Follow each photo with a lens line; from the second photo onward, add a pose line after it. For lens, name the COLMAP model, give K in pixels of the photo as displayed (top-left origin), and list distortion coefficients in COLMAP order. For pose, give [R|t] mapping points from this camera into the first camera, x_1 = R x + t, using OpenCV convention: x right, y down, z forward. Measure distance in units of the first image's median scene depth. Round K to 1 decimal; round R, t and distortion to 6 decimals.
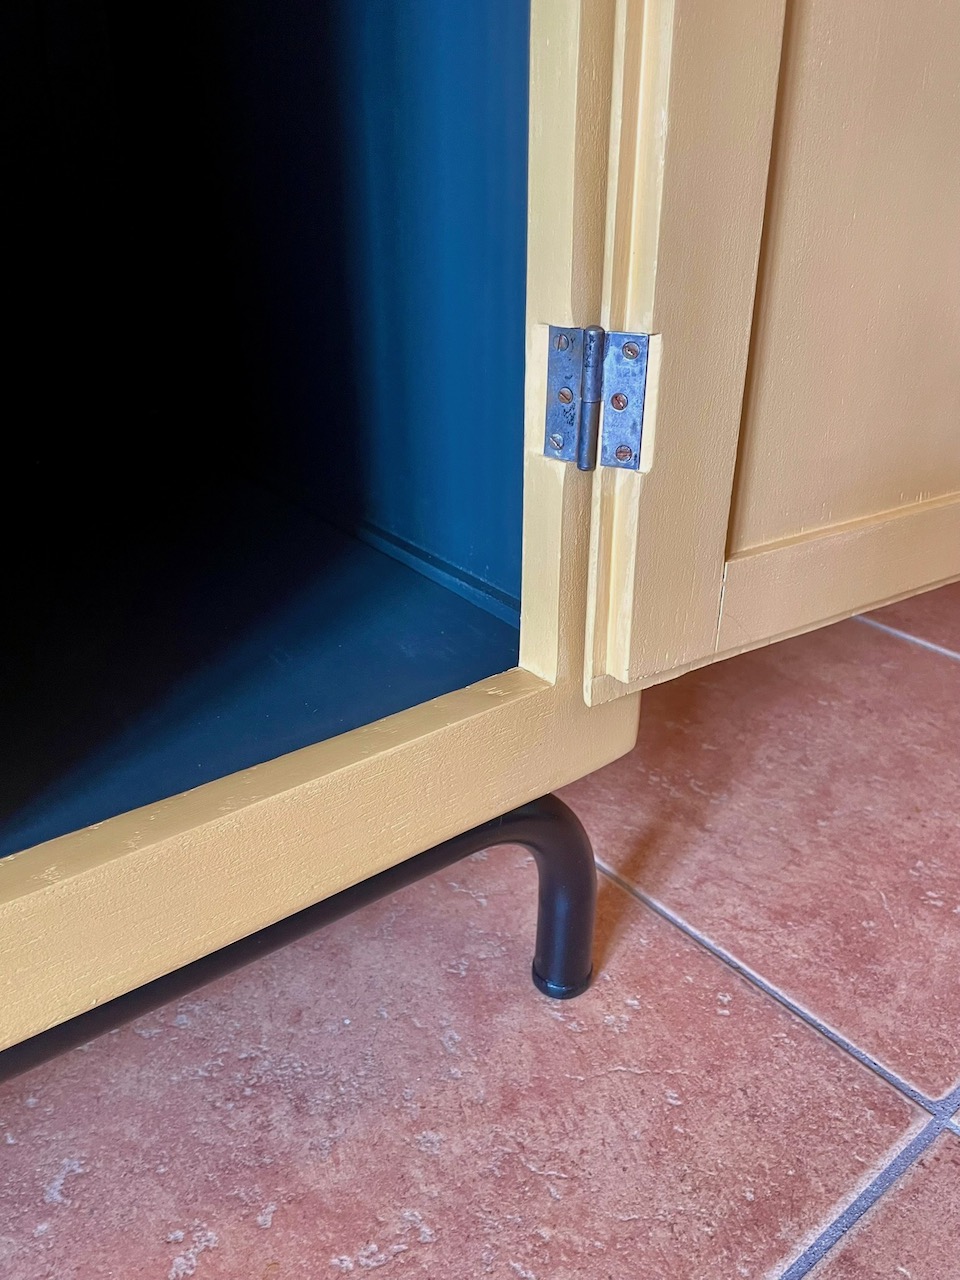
lens RADIAL K [[976.2, 0, 480.0], [0, 976.2, 640.0], [0, 0, 1]] dist [0.001774, -0.000917]
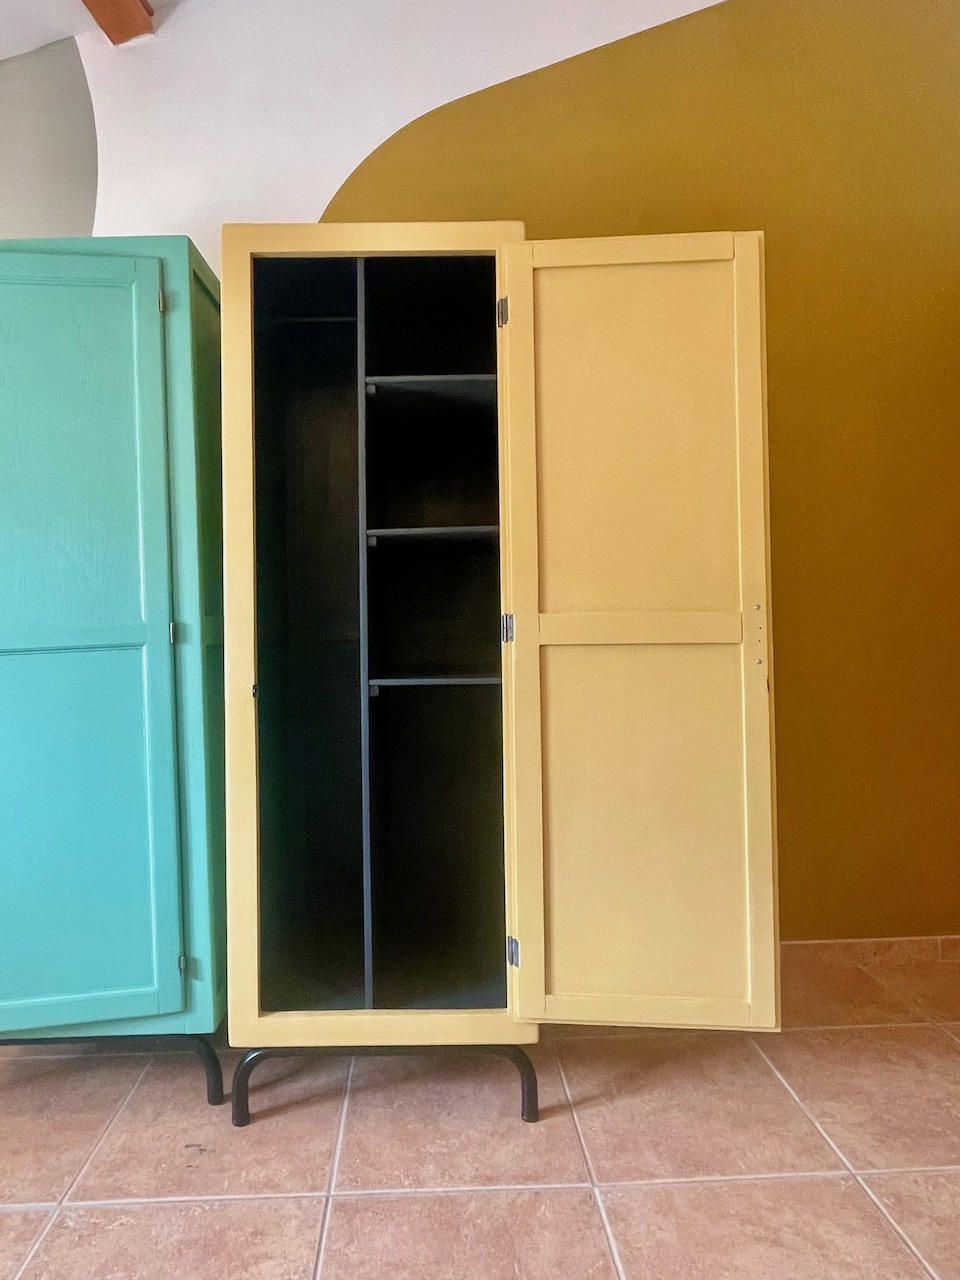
lens RADIAL K [[722.3, 0, 480.0], [0, 722.3, 640.0], [0, 0, 1]] dist [0.001168, 0.000100]
pose [[0.809981, -0.020456, -0.586099, 1.431186], [-0.257569, 0.885436, -0.386862, -0.114127], [0.526866, 0.464312, 0.711917, -1.651738]]
